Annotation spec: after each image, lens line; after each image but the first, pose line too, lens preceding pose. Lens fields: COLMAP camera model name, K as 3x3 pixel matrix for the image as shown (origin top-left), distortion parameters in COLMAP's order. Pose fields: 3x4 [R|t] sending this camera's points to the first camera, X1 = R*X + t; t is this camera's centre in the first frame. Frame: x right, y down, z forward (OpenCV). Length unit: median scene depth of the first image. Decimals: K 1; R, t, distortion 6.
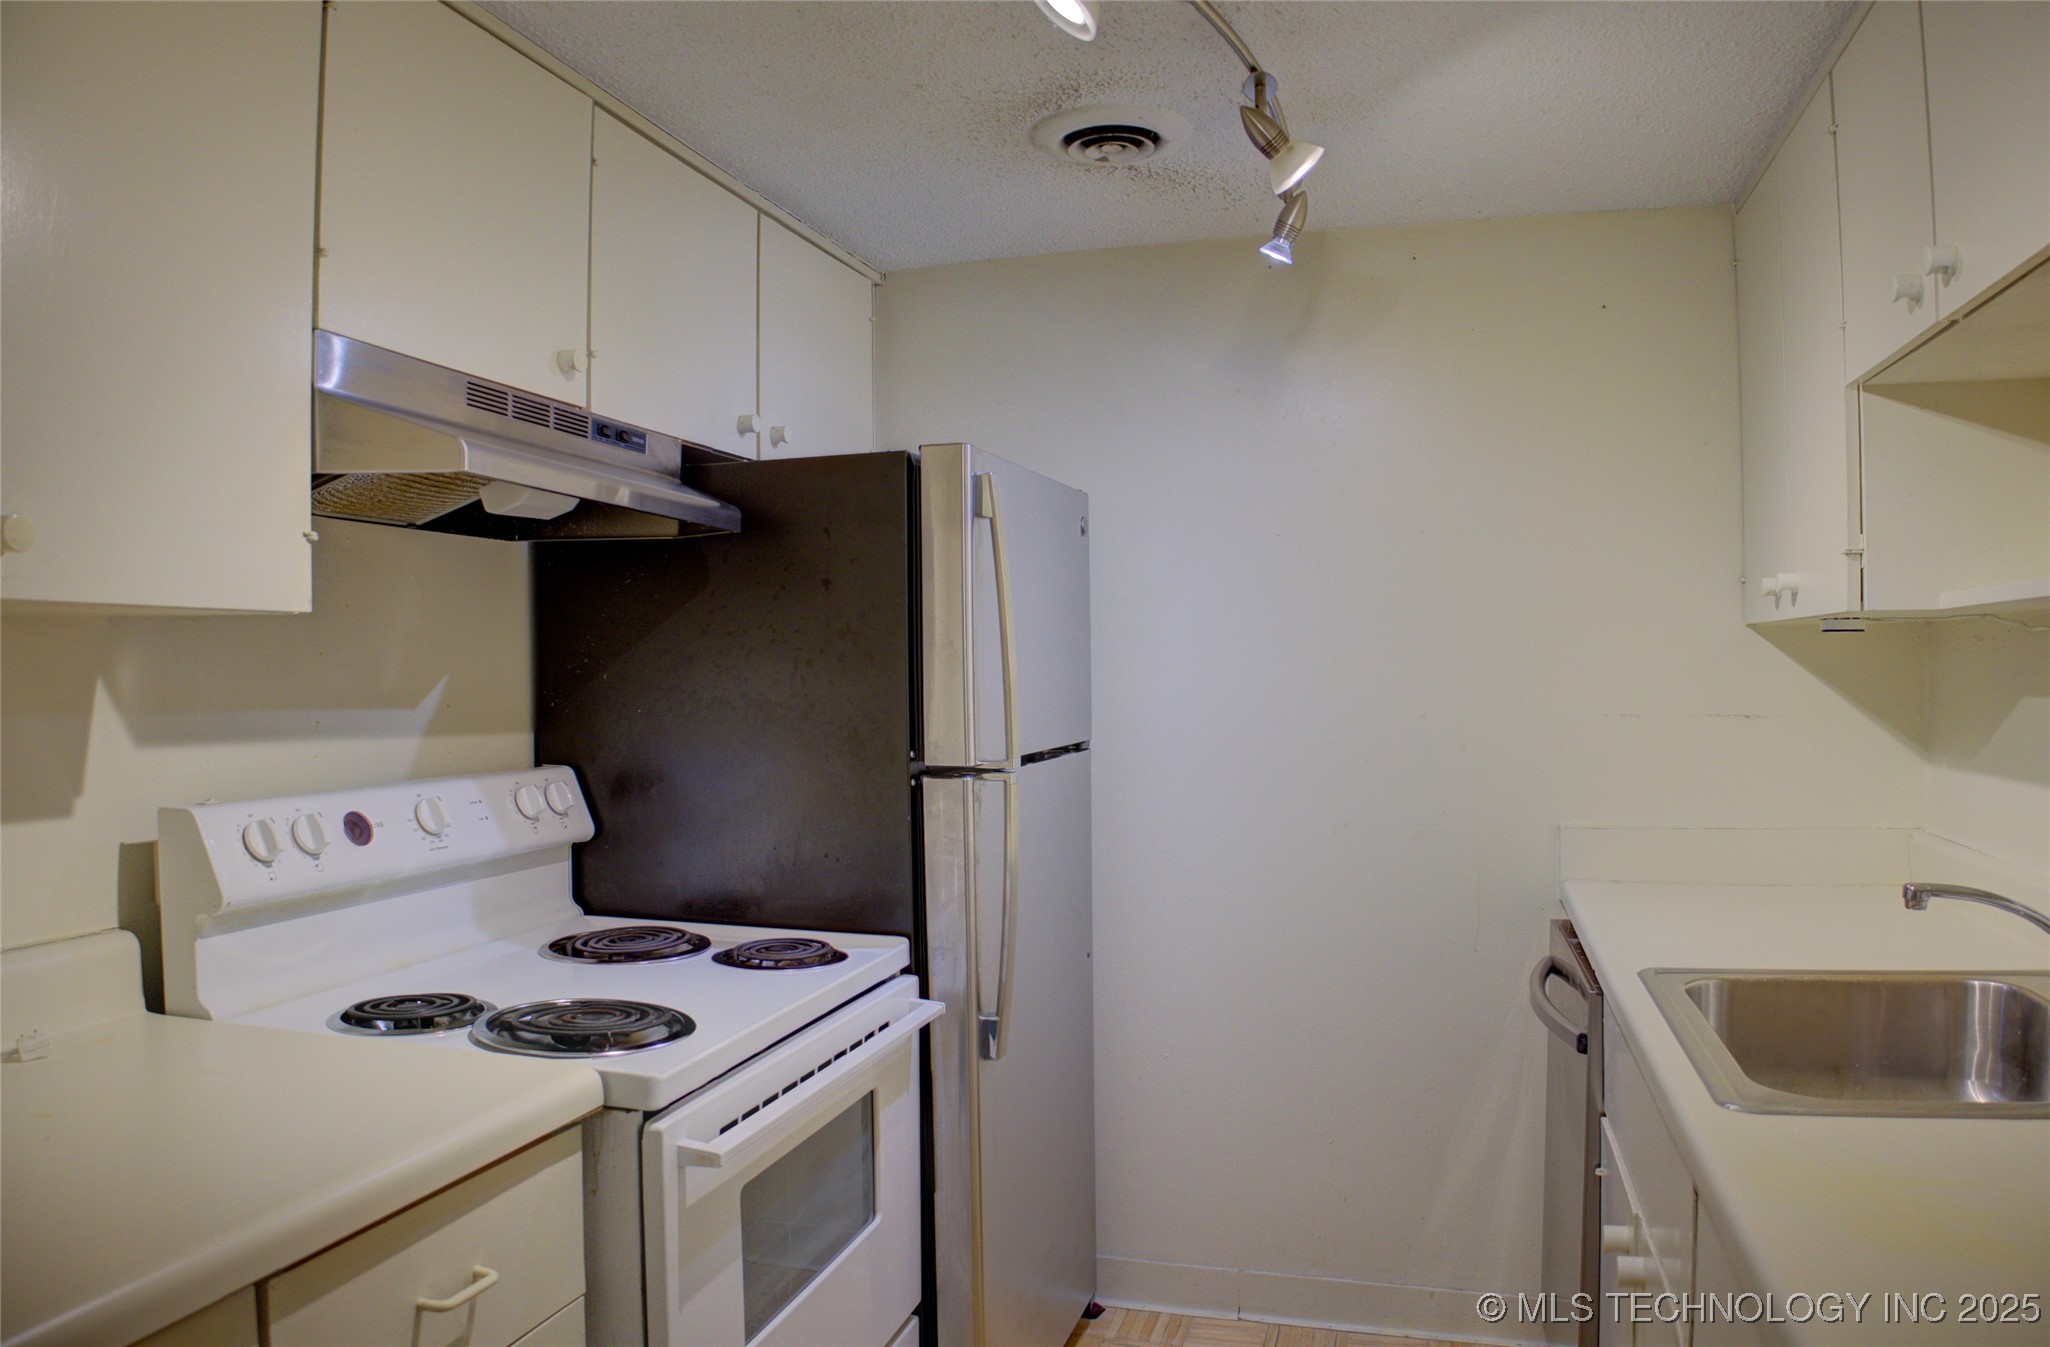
lens RADIAL K [[1411.8, 0, 1018.7], [0, 1411.8, 667.7], [0, 0, 1]] dist [-0.148292, 0.058729]
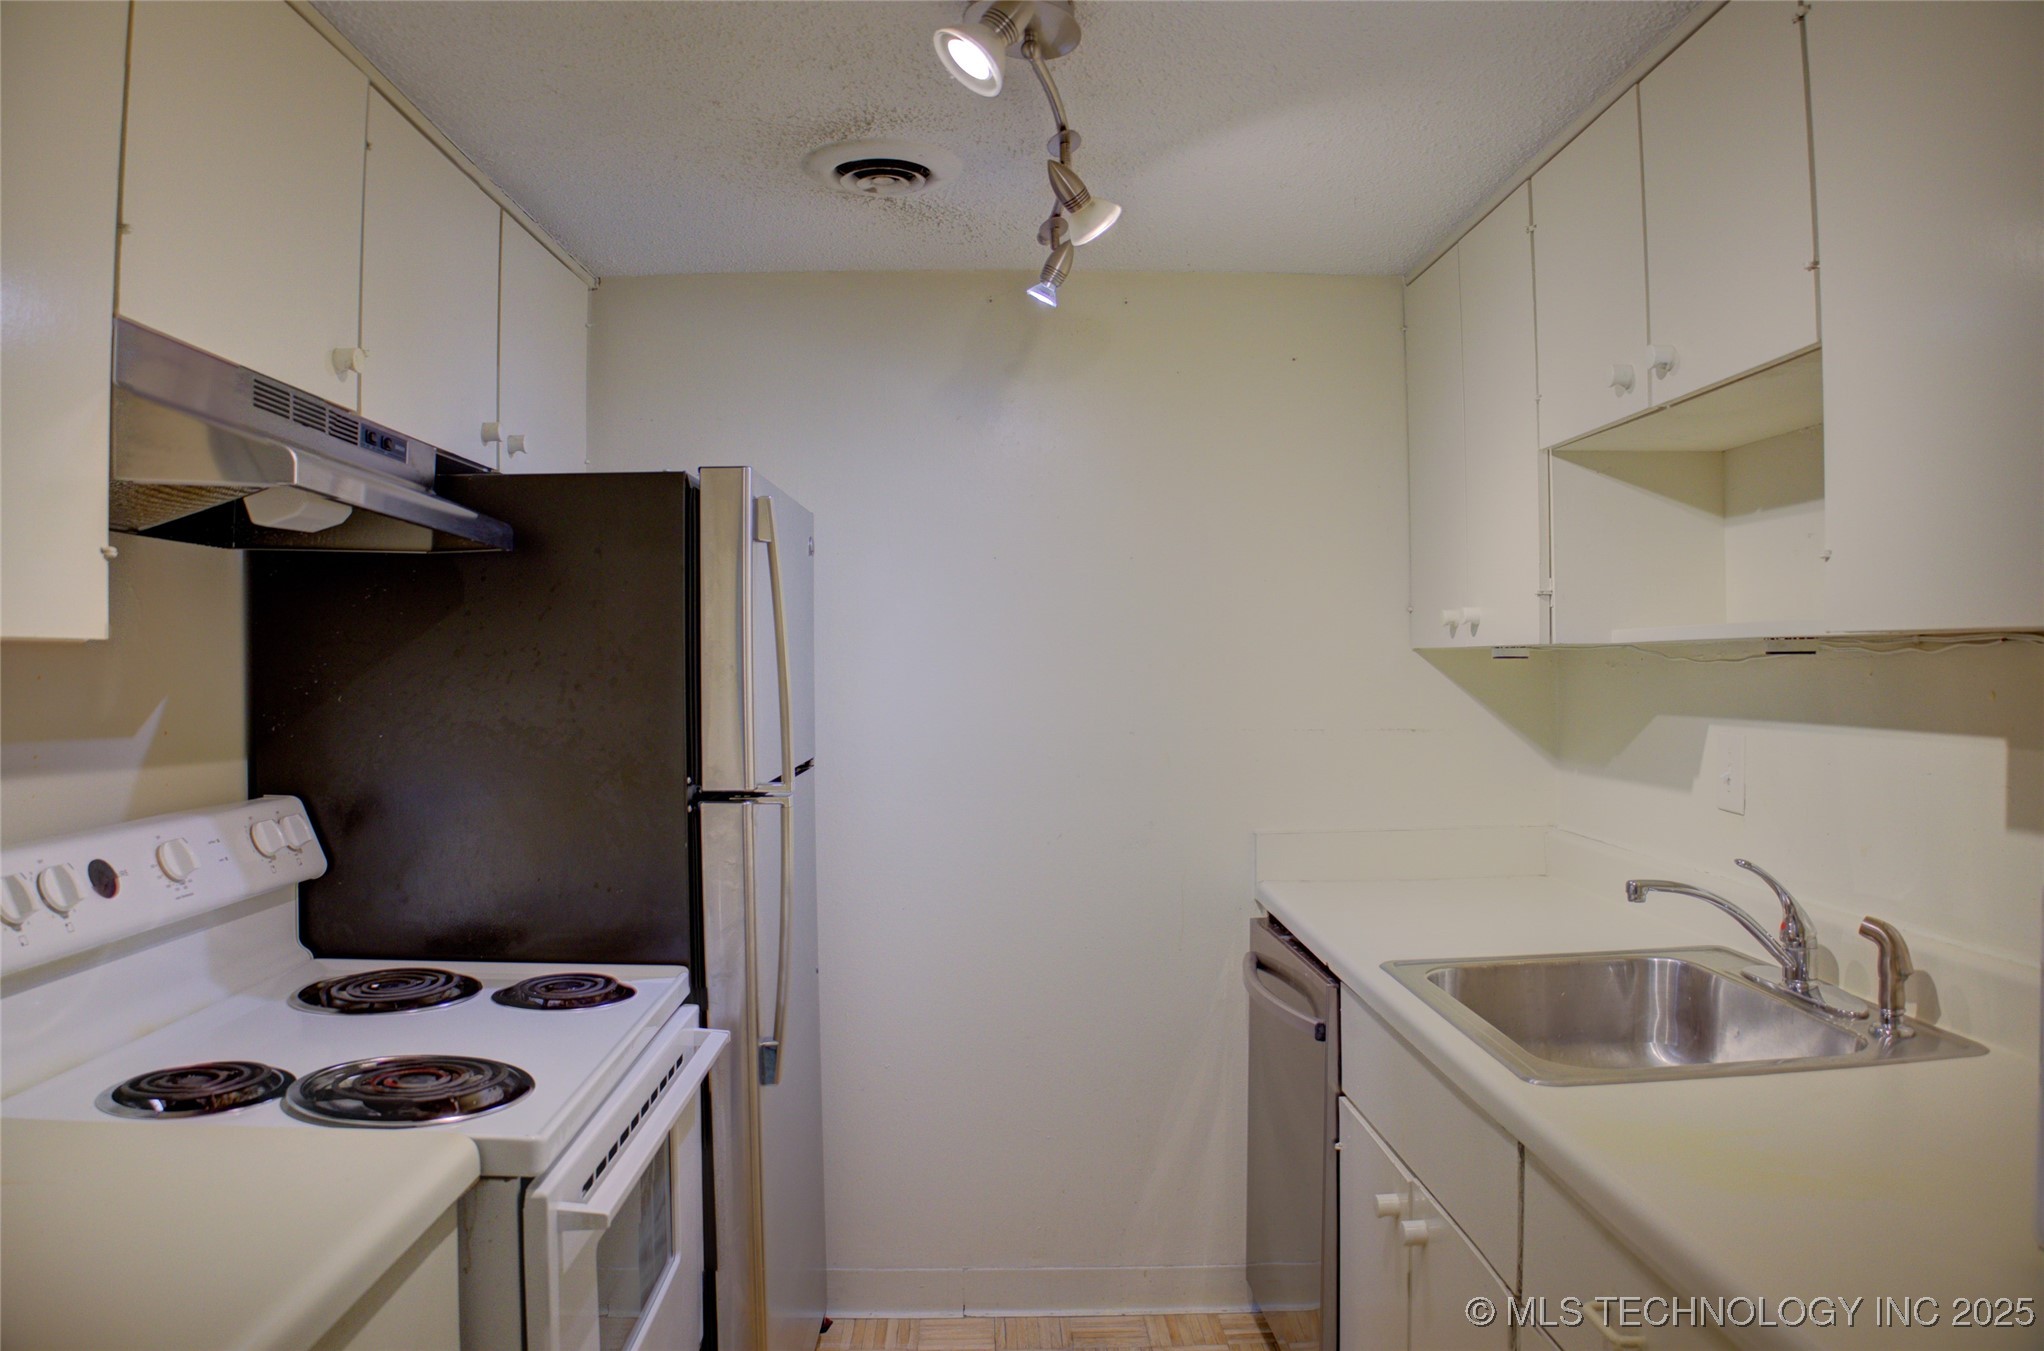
lens RADIAL K [[1385.5, 0, 1018.4], [0, 1385.5, 648.2], [0, 0, 1]] dist [-0.111063, 0.000101]
pose [[0.951823, 0.008122, 0.306539, -0.155999], [-0.003905, 0.999889, -0.014369, -0.017939], [-0.306622, 0.012480, 0.951750, 0.014899]]
